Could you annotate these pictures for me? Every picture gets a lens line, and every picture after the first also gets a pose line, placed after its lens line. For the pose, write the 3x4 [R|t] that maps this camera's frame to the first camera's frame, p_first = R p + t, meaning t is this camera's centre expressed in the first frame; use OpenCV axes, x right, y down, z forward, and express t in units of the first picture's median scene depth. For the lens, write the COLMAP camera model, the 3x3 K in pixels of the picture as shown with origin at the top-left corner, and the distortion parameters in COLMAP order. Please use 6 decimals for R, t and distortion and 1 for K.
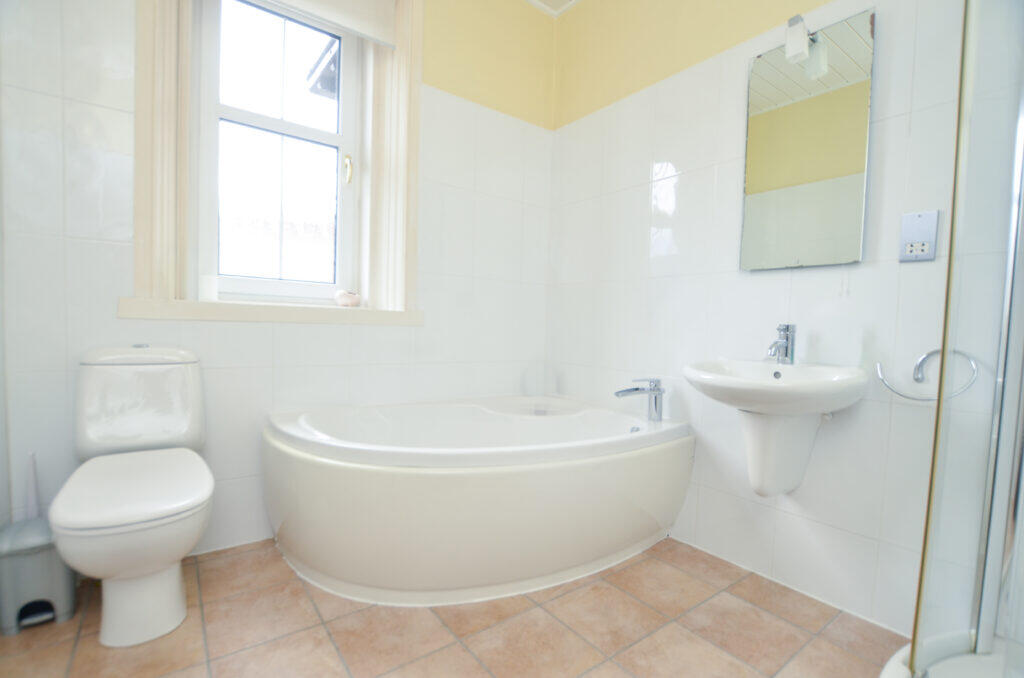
lens RADIAL K [[472.4, 0, 512.0], [0, 472.4, 339.0], [0, 0, 1]] dist [-0.000052, 0.000059]
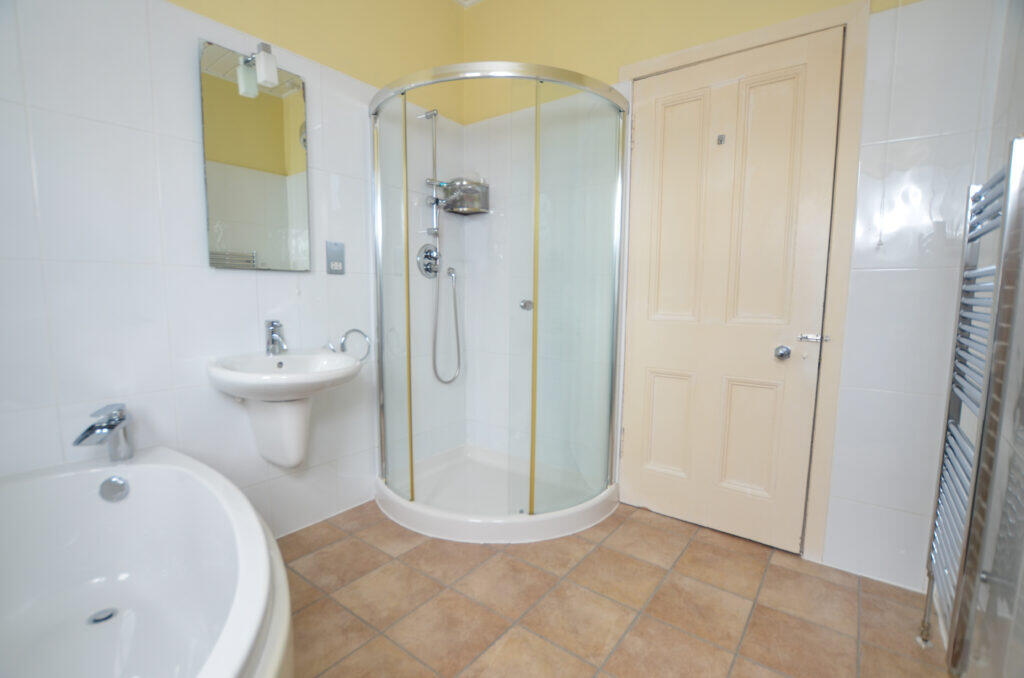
lens RADIAL K [[472.4, 0, 512.0], [0, 472.4, 339.0], [0, 0, 1]] dist [-0.000052, 0.000059]
pose [[-0.257244, -0.128180, 0.957808, -0.722043], [0.014122, 0.990559, 0.136355, -0.144548], [-0.966243, 0.048603, -0.253005, 0.779484]]
